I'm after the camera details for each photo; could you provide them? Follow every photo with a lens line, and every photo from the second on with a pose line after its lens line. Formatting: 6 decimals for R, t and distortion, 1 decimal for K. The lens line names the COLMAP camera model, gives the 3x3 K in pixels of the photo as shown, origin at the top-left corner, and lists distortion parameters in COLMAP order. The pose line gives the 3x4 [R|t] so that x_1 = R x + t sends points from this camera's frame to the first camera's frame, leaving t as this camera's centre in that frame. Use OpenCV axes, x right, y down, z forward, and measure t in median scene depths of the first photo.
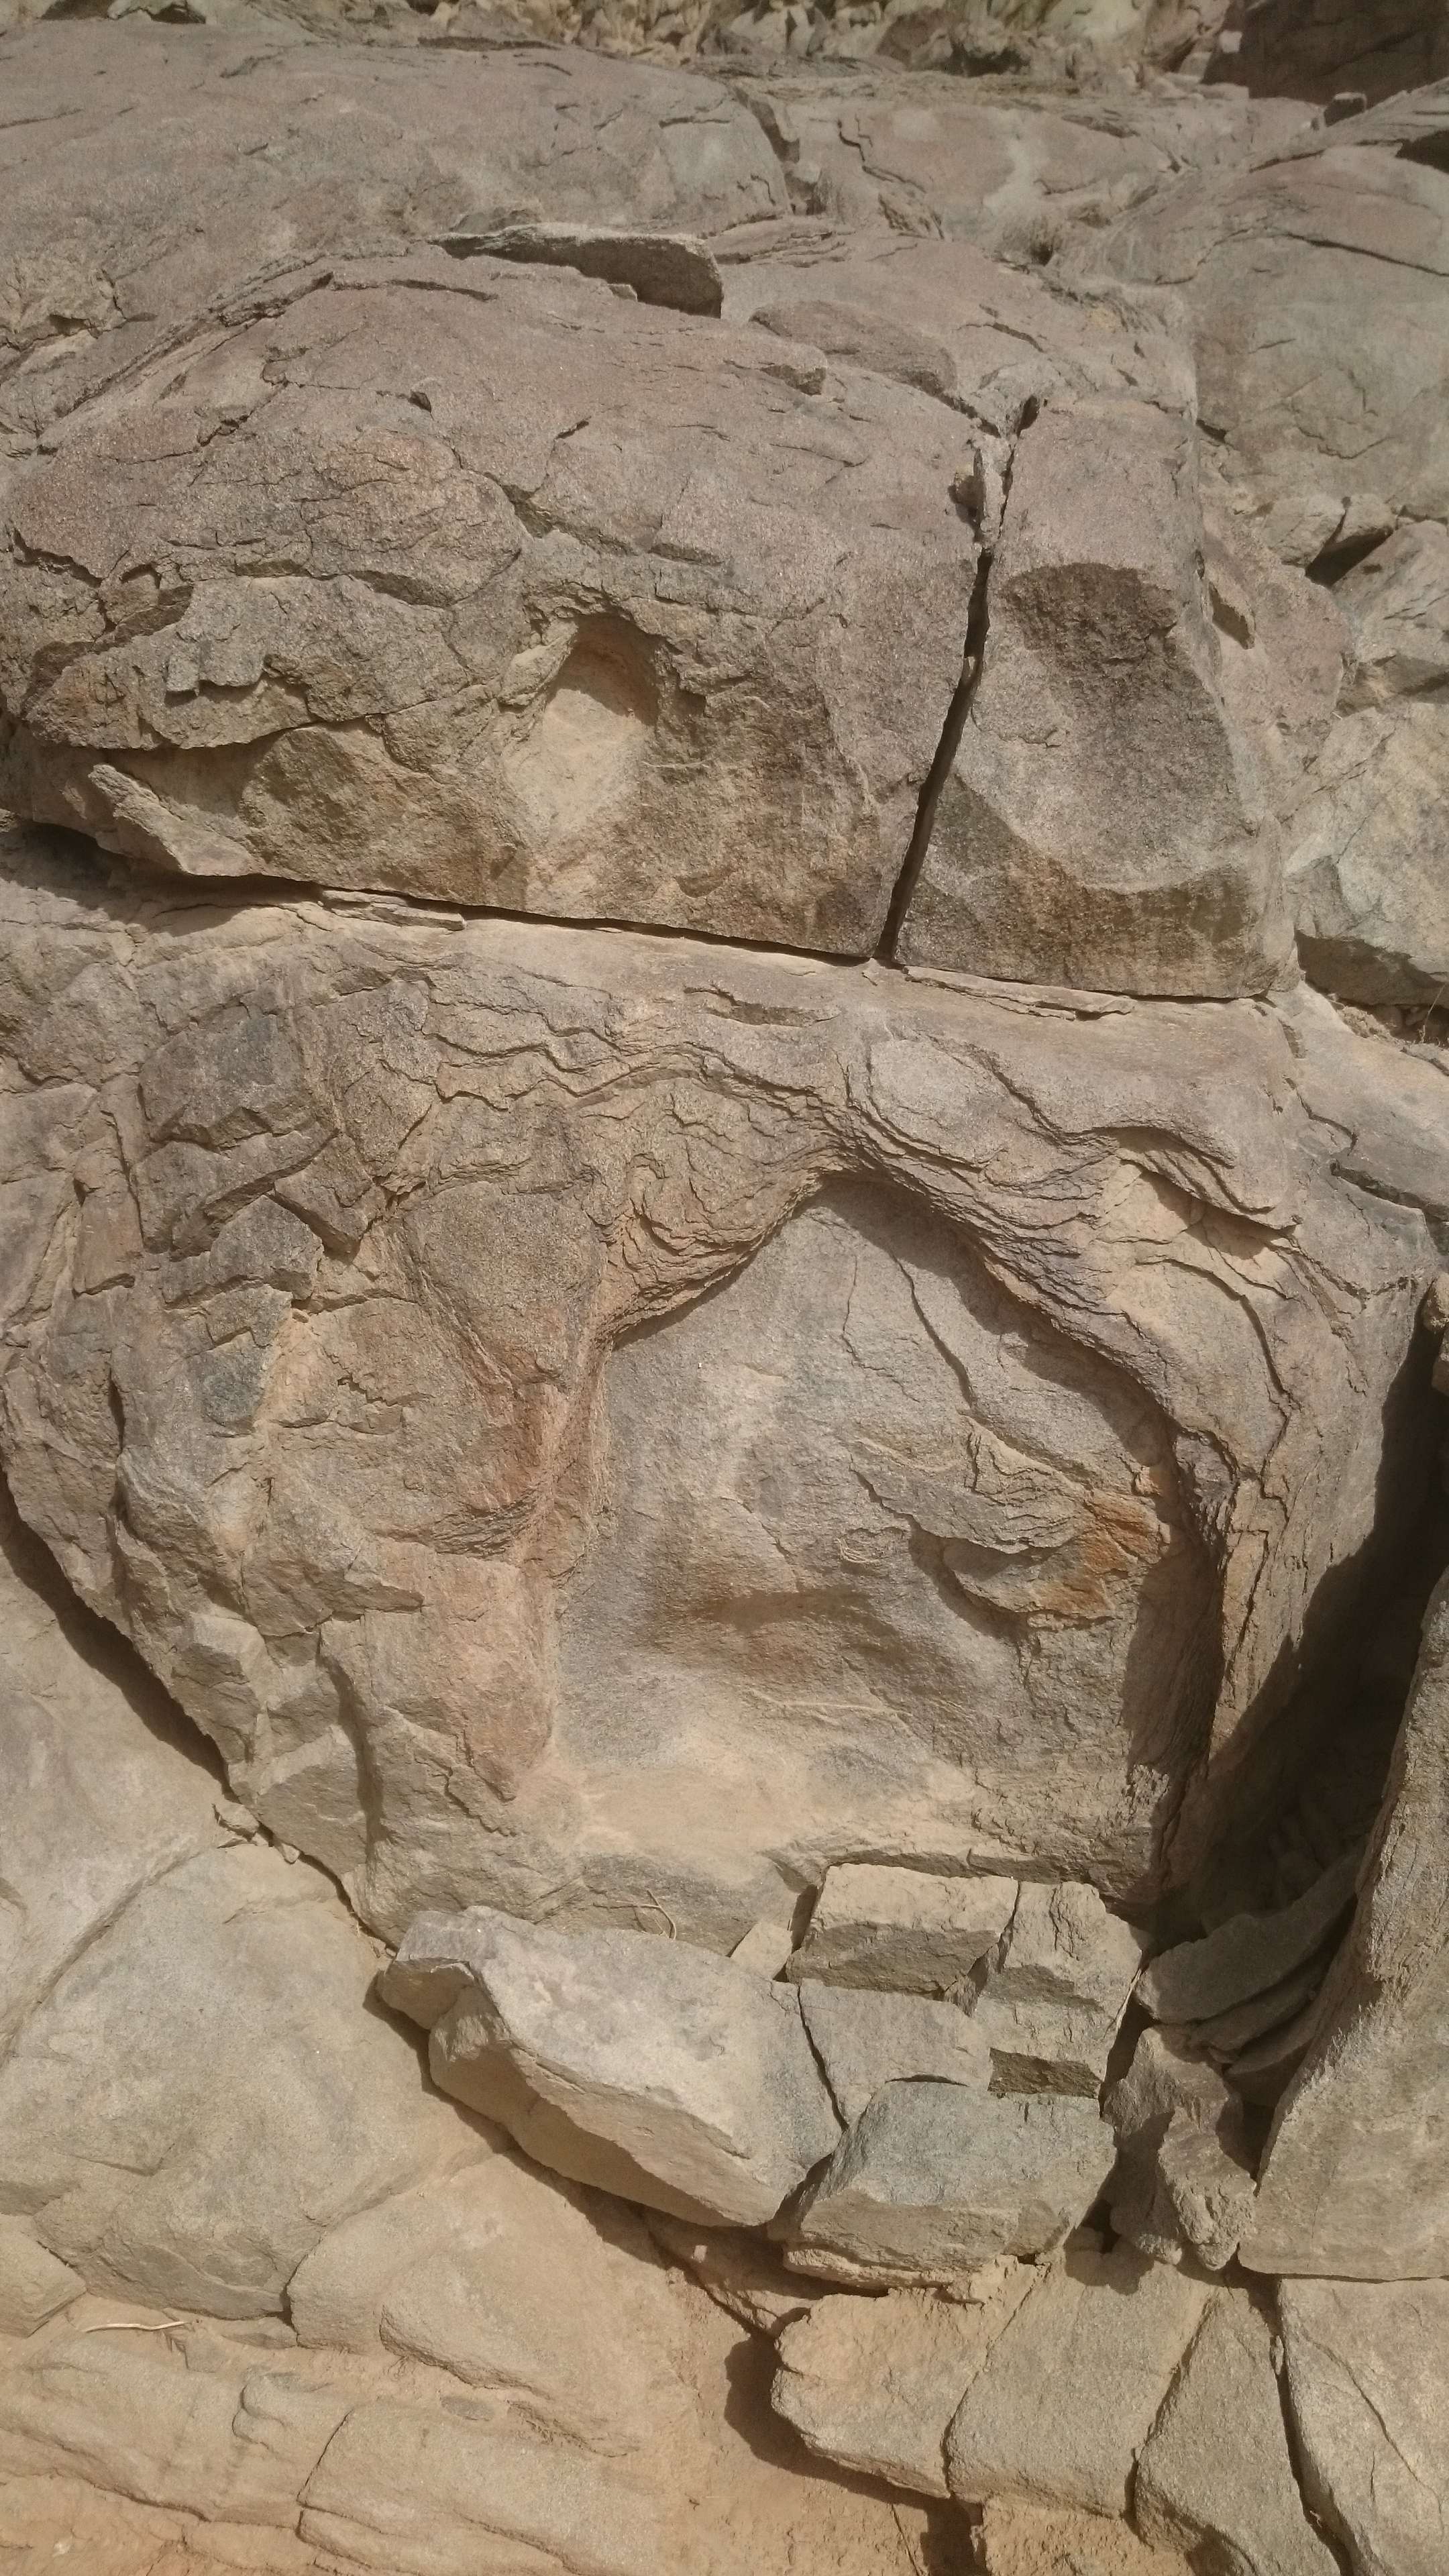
lens RADIAL K [[1946.7, 0, 686.5], [0, 1946.7, 1283.4], [0, 0, 1]] dist [0.015525, -0.007818]
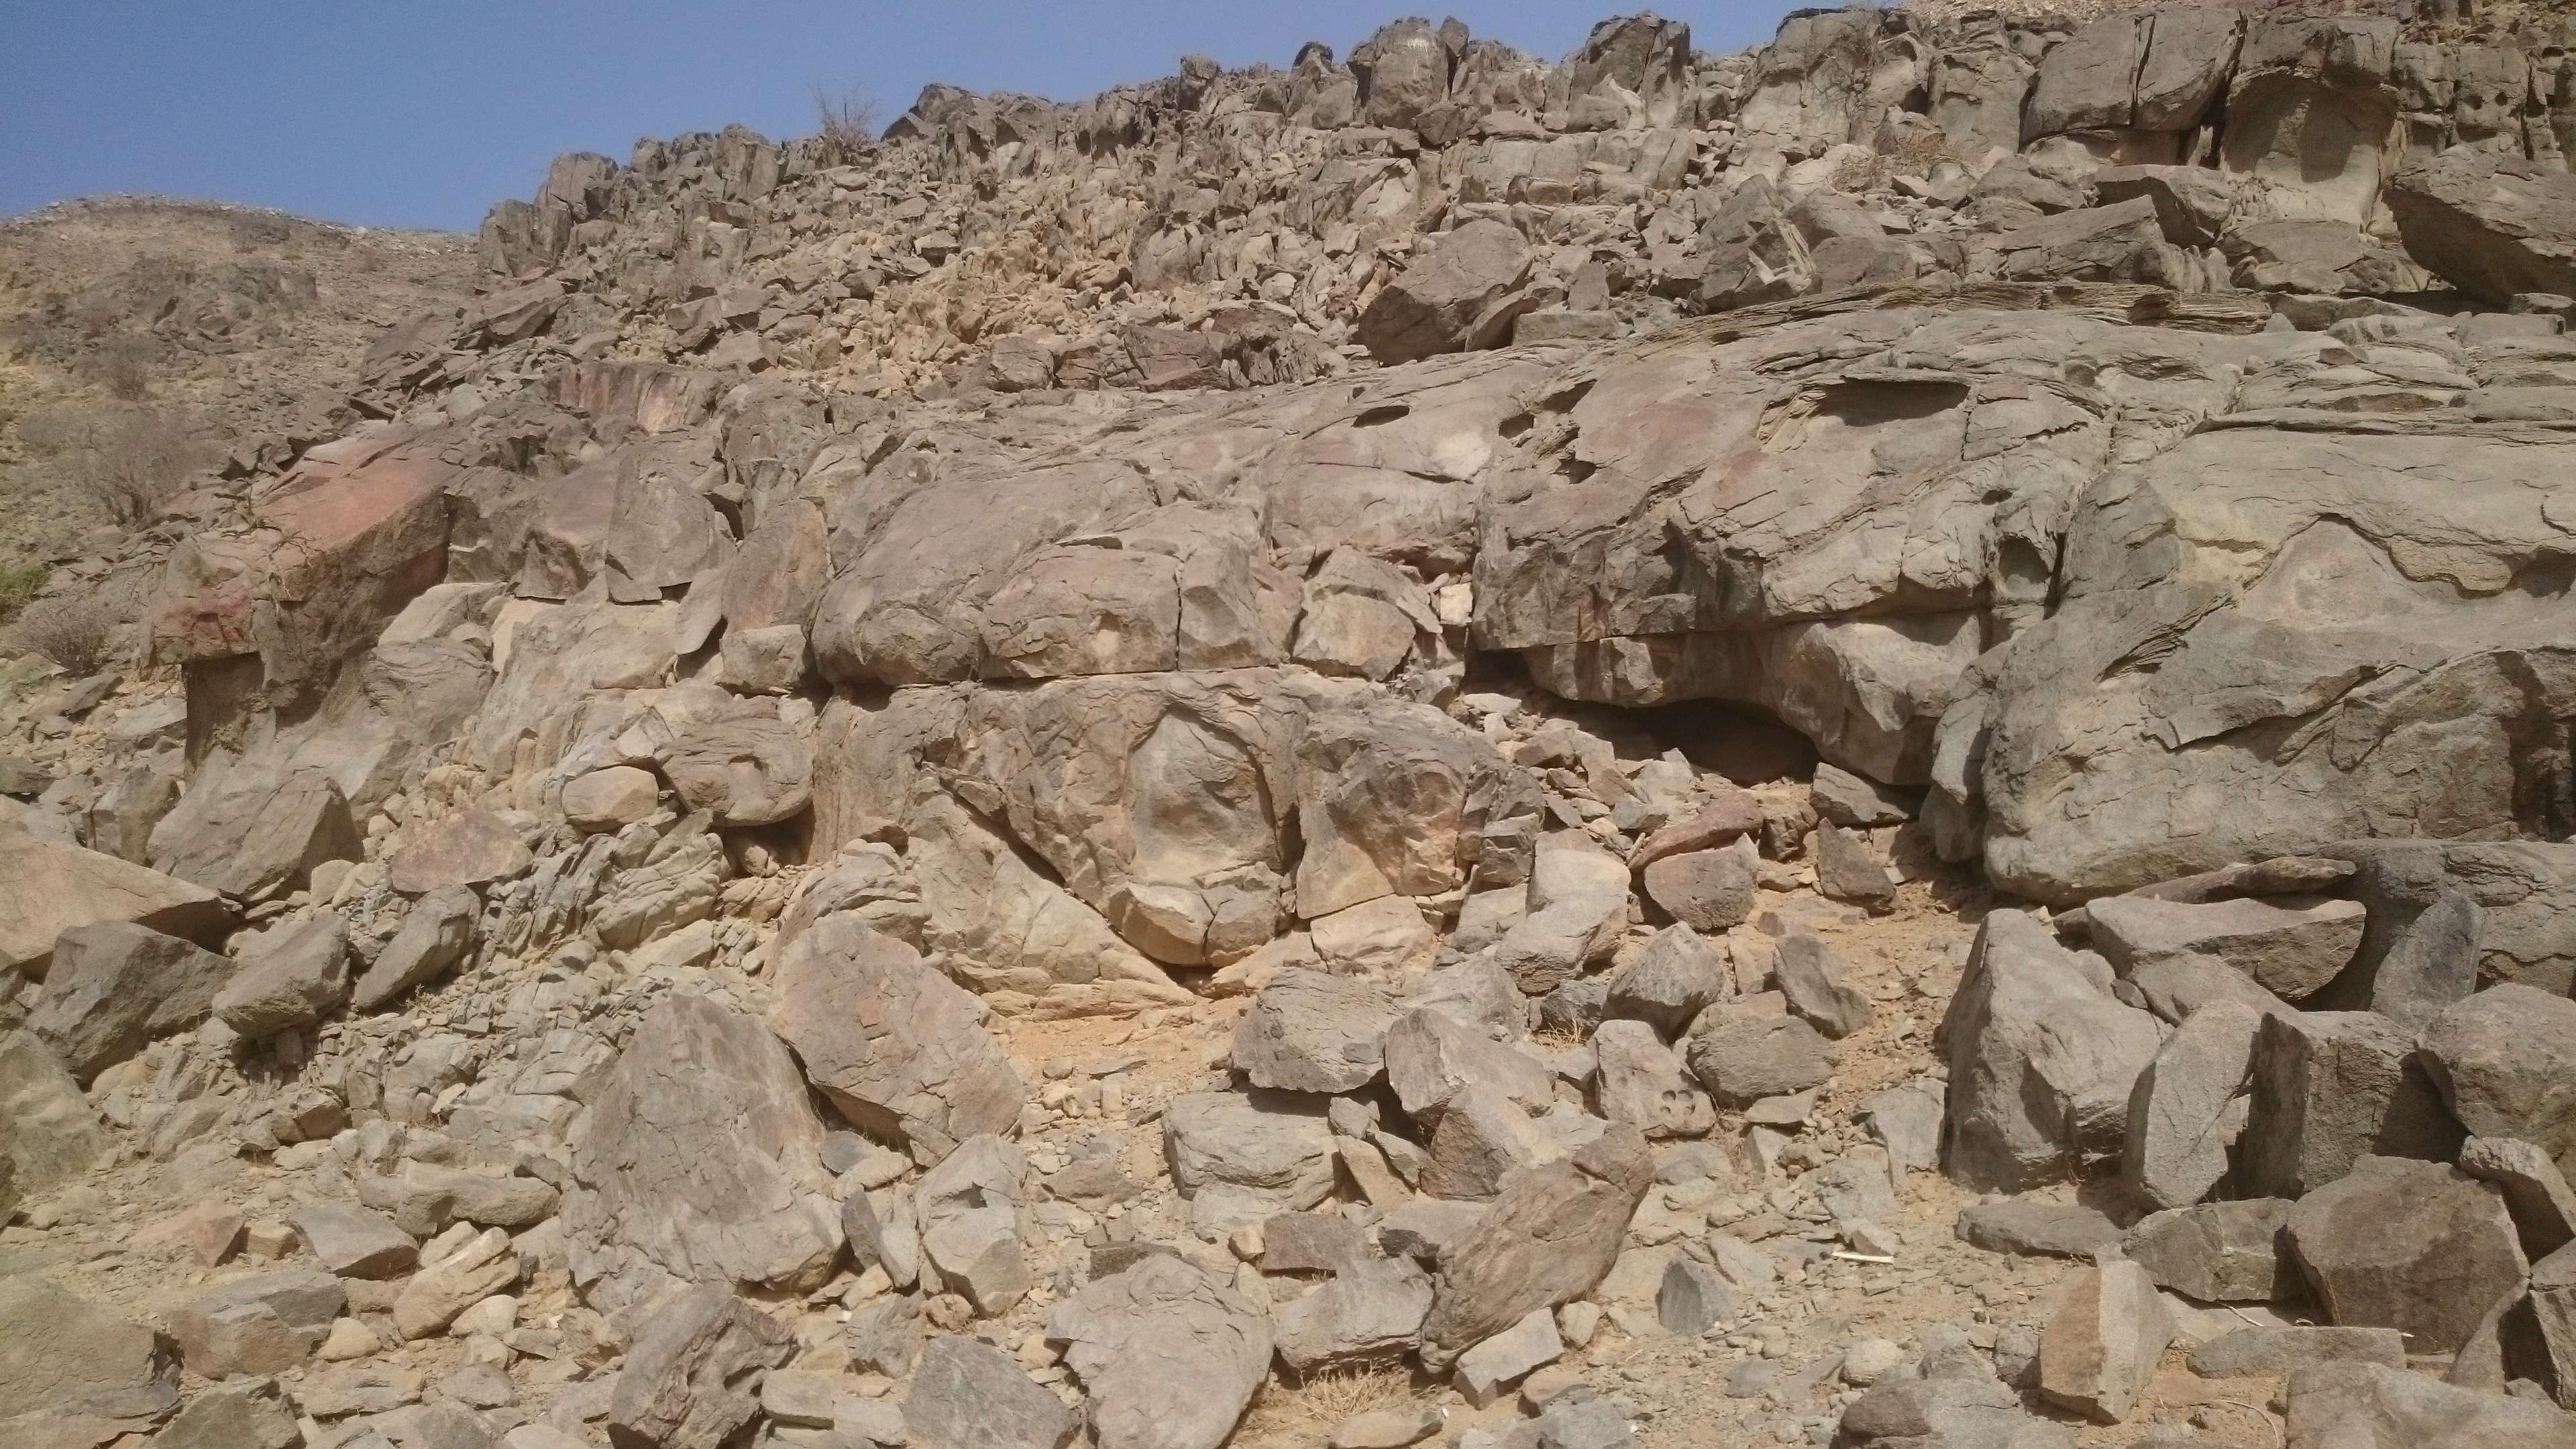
lens RADIAL K [[1946.7, 0, 1238.1], [0, 1946.7, 717.4], [0, 0, 1]] dist [0.015525, -0.007818]
pose [[0.981764, -0.190103, 0.000700, 0.227429], [0.182891, 0.943502, -0.276323, 1.305523], [0.051869, 0.271412, 0.961064, -3.586405]]
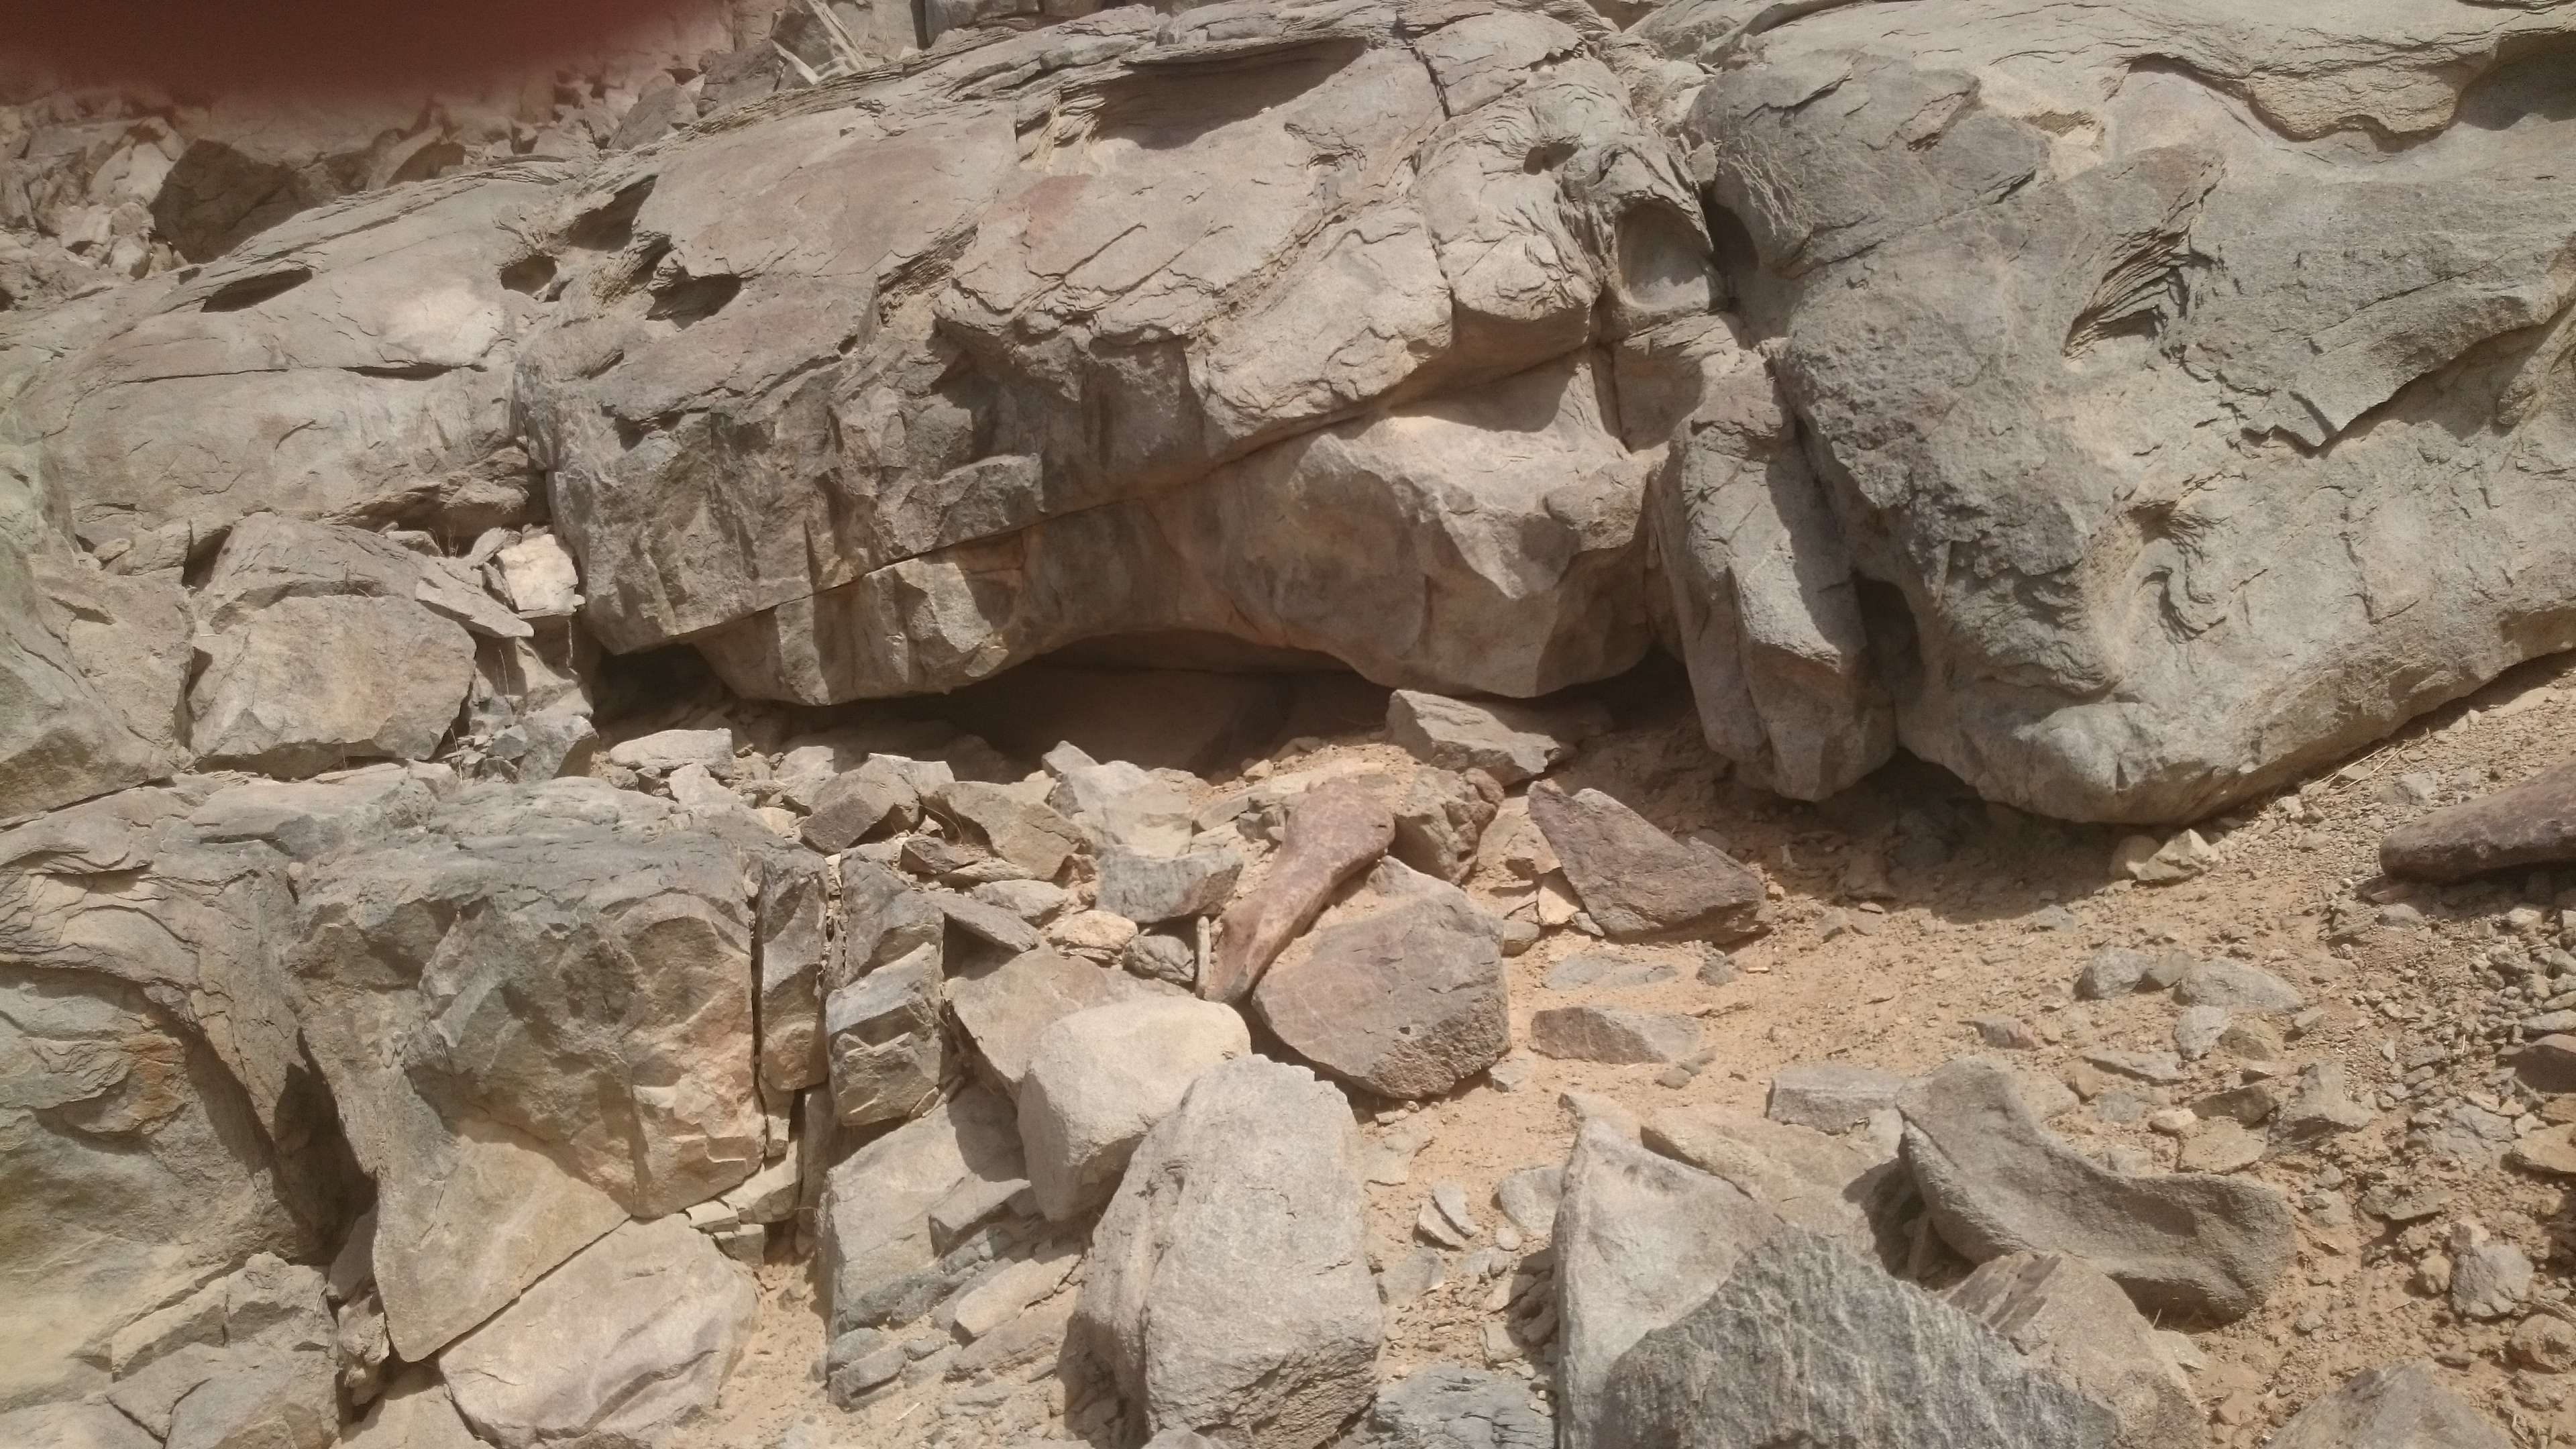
lens RADIAL K [[1946.7, 0, 1303.7], [0, 1946.7, 707.5], [0, 0, 1]] dist [0.015525, -0.007818]
pose [[0.758079, -0.408191, 0.508622, 0.239492], [0.519831, 0.849159, -0.093297, 0.590378], [-0.393818, 0.335124, 0.855920, -1.145777]]
